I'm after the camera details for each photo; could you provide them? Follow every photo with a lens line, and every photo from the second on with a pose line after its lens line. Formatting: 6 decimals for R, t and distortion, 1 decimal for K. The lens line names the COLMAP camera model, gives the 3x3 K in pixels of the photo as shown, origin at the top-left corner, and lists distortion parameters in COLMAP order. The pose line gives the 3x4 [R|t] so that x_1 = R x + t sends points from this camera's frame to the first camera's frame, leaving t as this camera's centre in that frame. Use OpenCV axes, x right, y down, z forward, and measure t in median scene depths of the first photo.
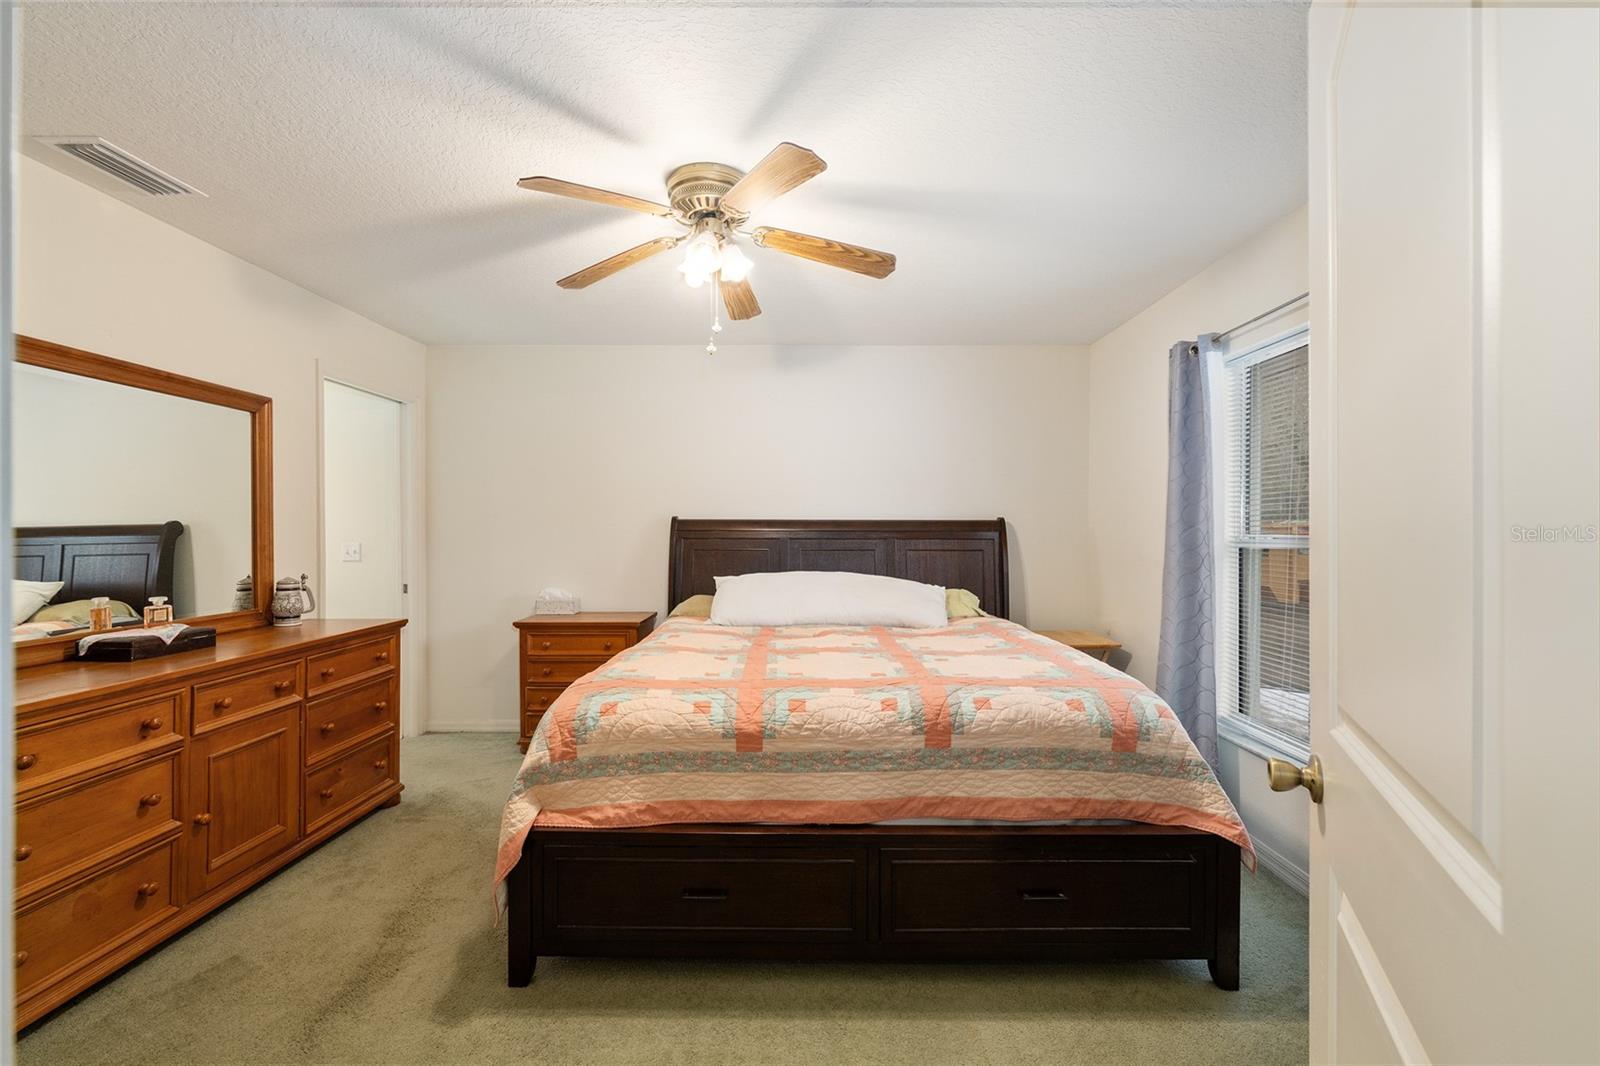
lens RADIAL K [[673.8, 0, 803.3], [0, 673.8, 530.5], [0, 0, 1]] dist [-0.000107, 0.000071]
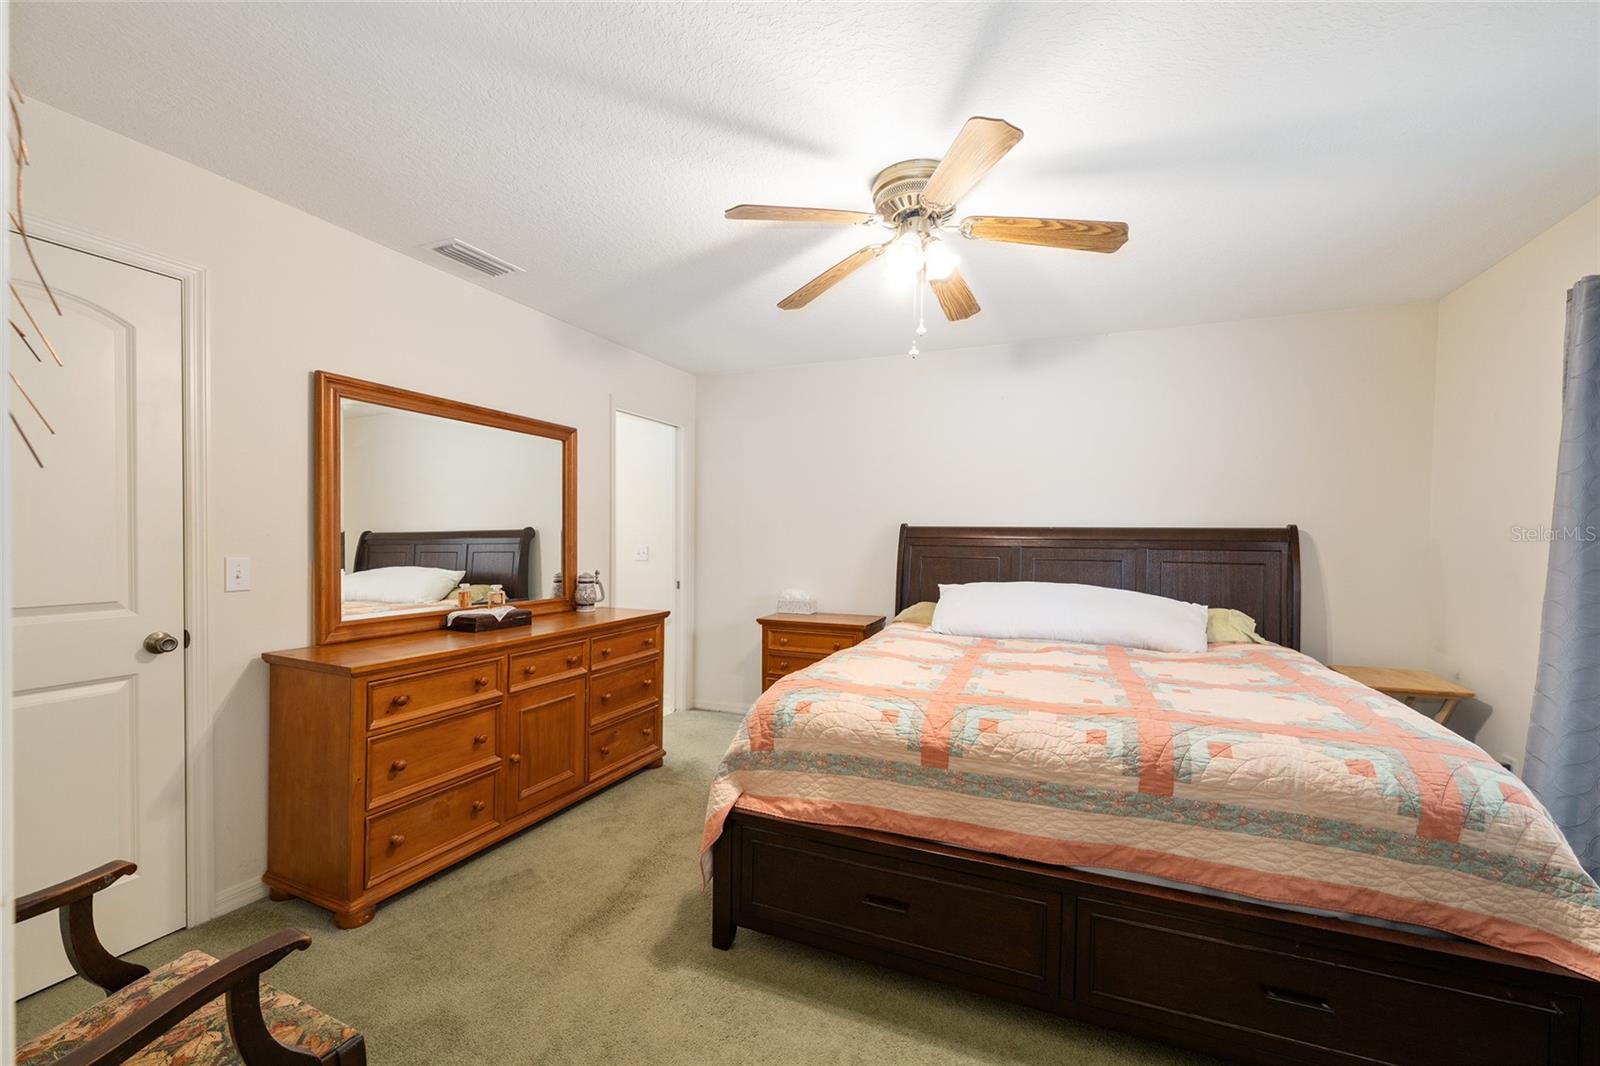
lens RADIAL K [[651.8, 0, 803.2], [0, 651.8, 550.2], [0, 0, 1]] dist [-0.000202, -0.000036]
pose [[0.924257, 0.015807, -0.381445, 0.092713], [-0.008413, 0.999743, 0.021042, -0.000544], [0.381679, -0.016239, 0.924152, 0.068160]]
